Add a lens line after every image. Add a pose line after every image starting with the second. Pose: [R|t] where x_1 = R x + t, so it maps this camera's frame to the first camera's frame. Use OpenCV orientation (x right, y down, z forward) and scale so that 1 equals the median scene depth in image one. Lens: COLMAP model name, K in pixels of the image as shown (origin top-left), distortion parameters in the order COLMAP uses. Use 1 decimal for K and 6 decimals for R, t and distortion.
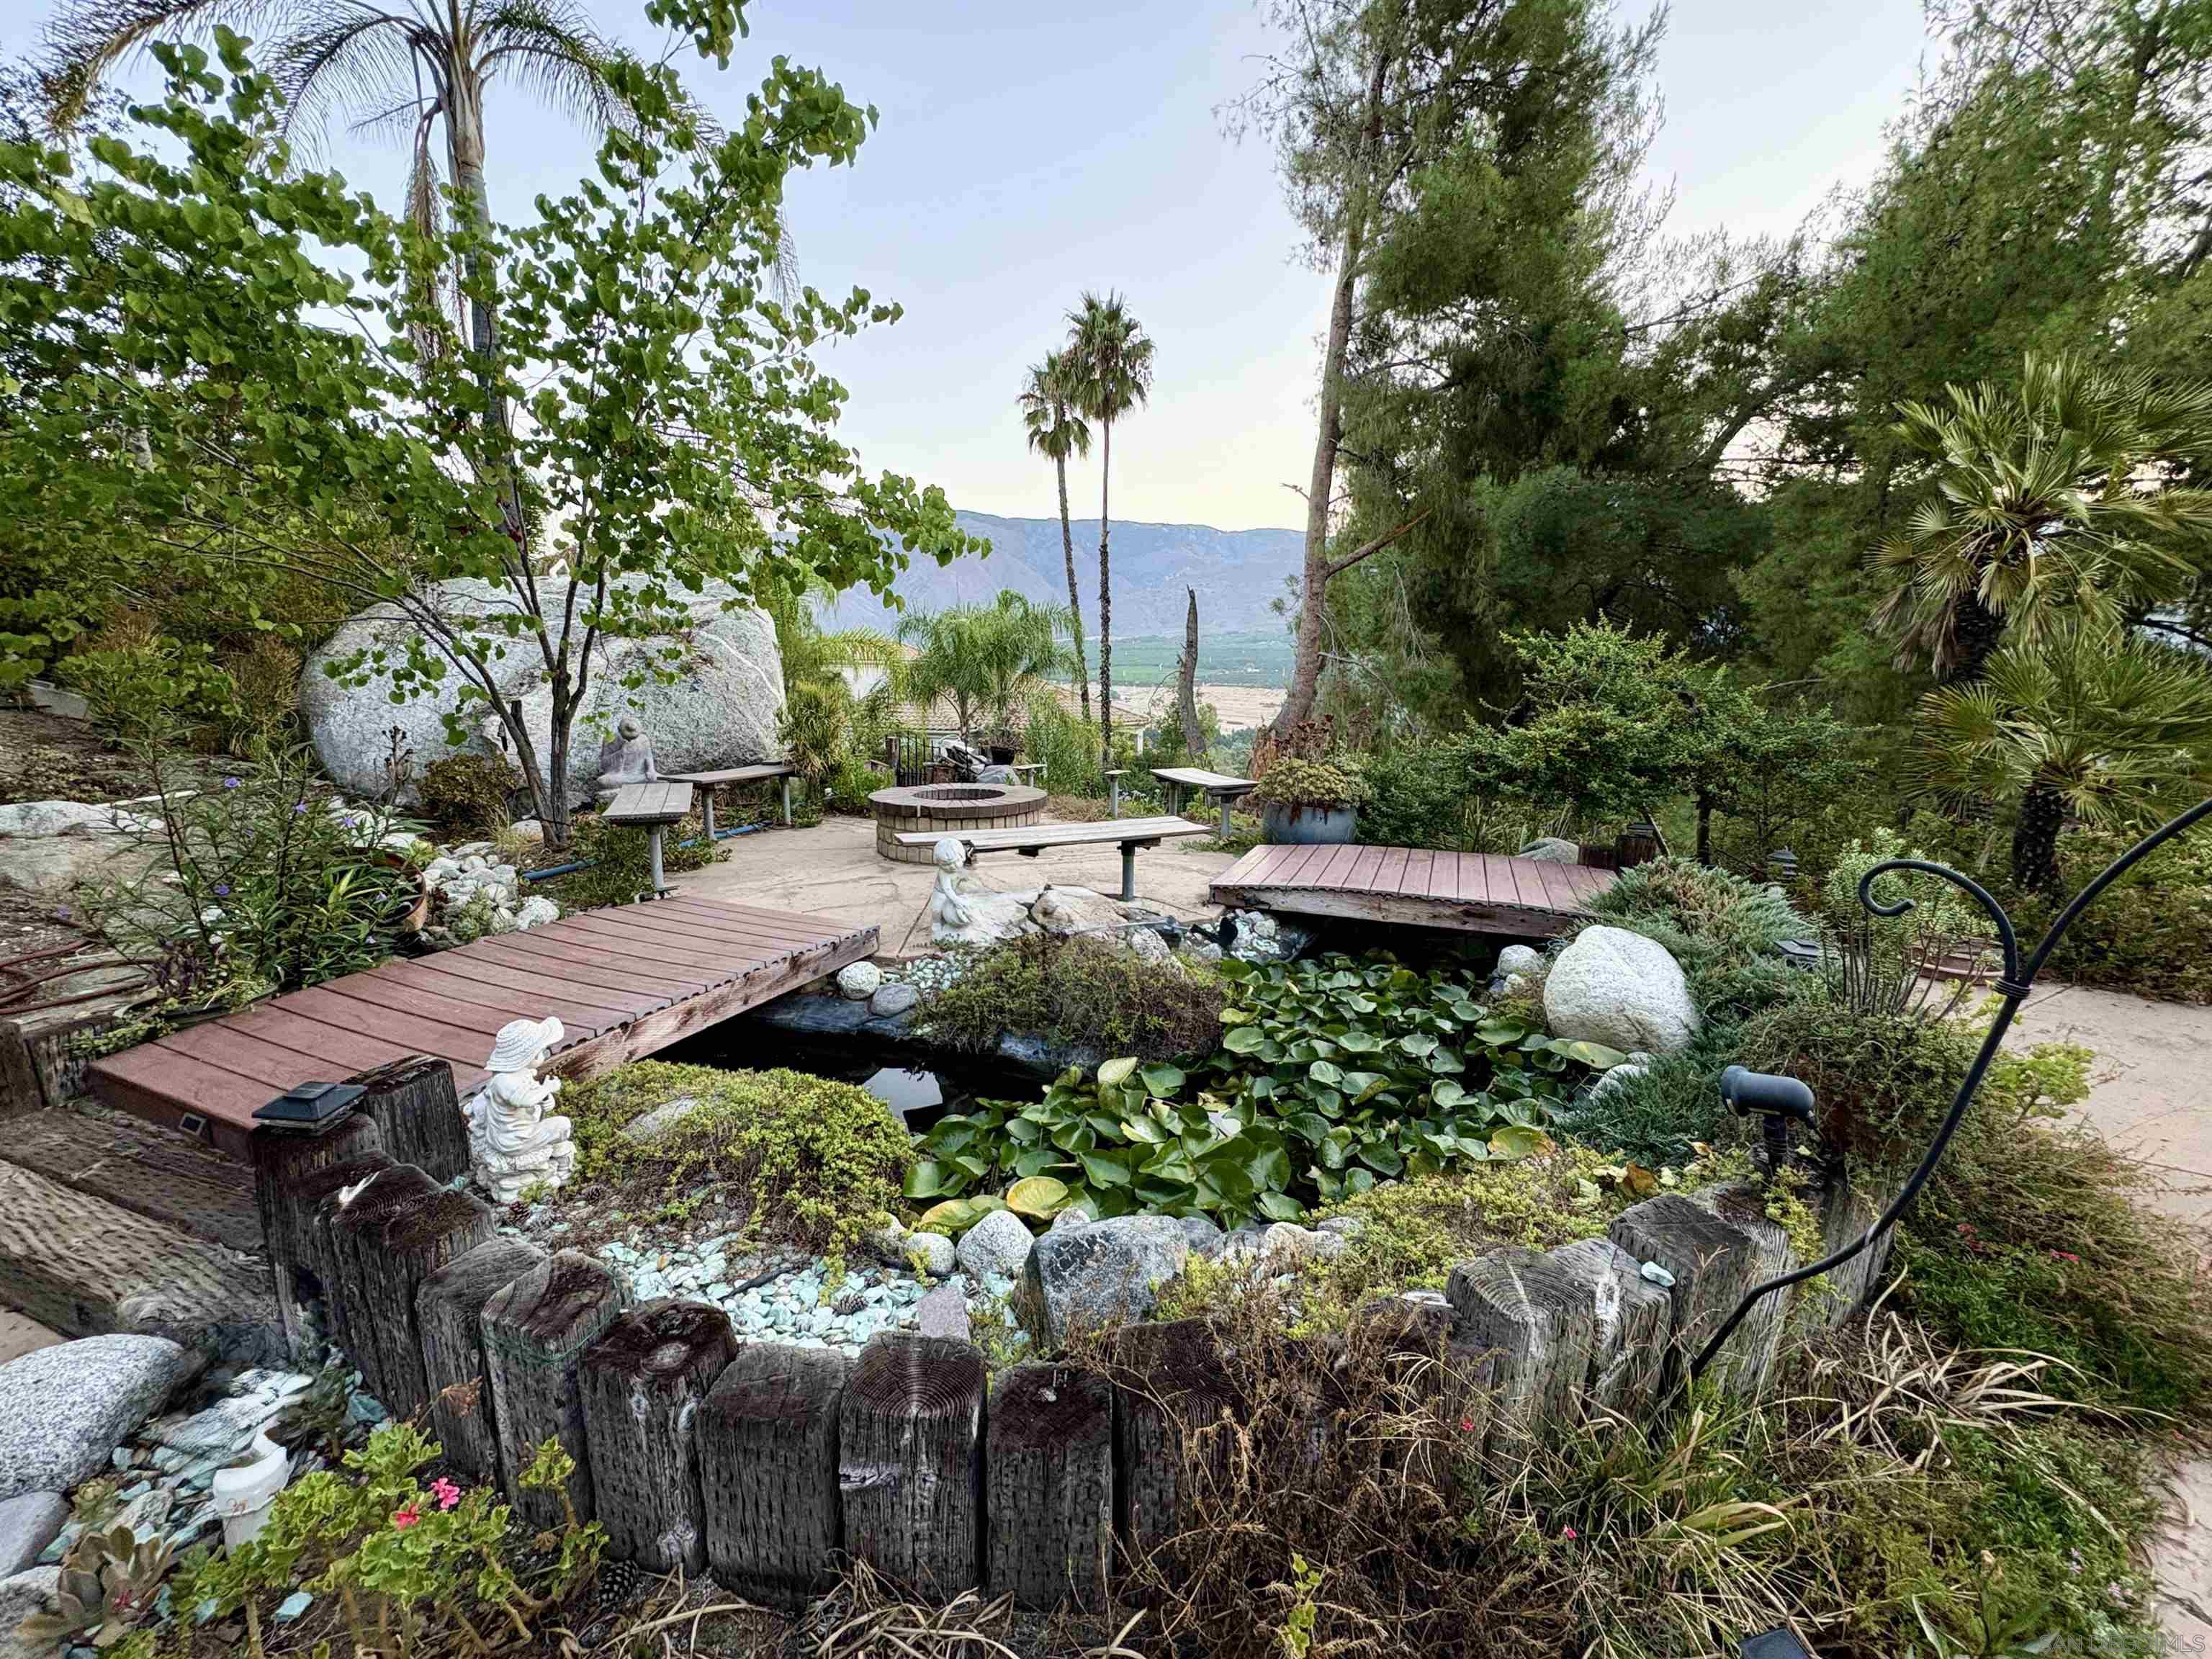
lens RADIAL K [[874.3, 0, 1095.4], [0, 874.3, 826.1], [0, 0, 1]] dist [0.001067, -0.000499]
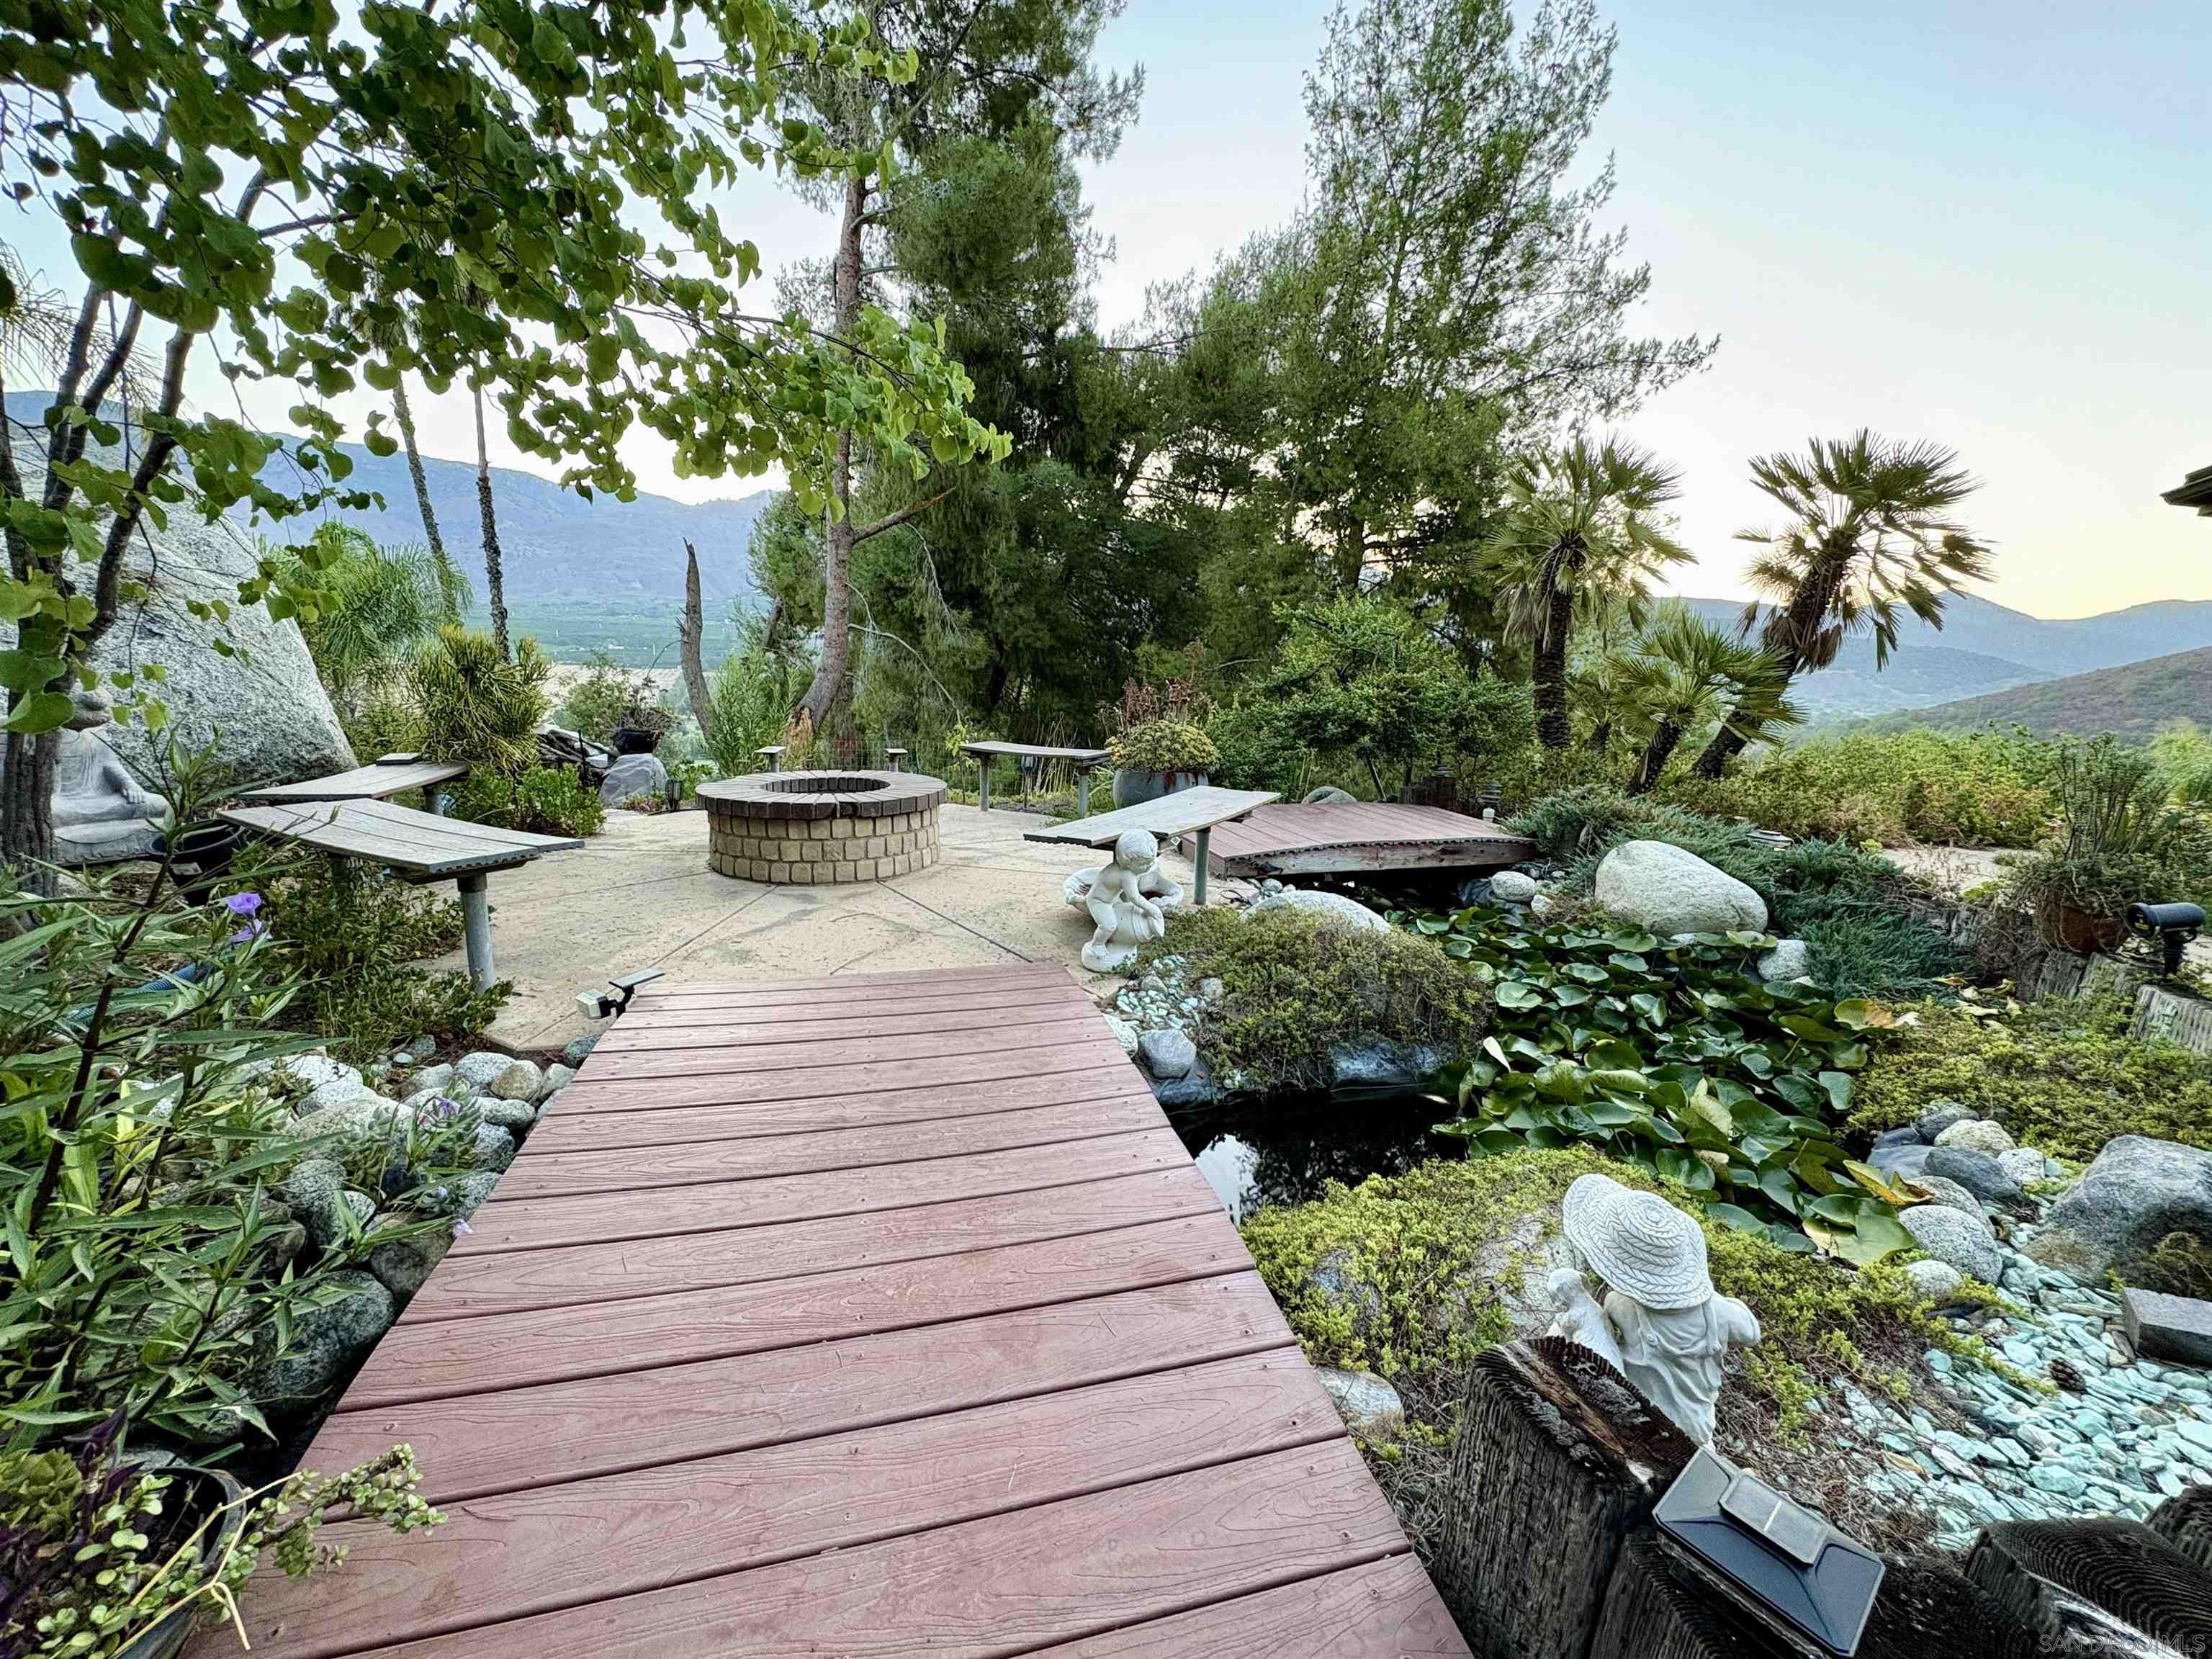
lens RADIAL K [[874.3, 0, 1104.2], [0, 874.3, 833.9], [0, 0, 1]] dist [0.001067, -0.000499]
pose [[0.789536, -0.104495, 0.604742, -0.183876], [0.085765, 0.994515, 0.059871, -0.008286], [-0.607682, 0.004595, 0.794168, 0.118609]]
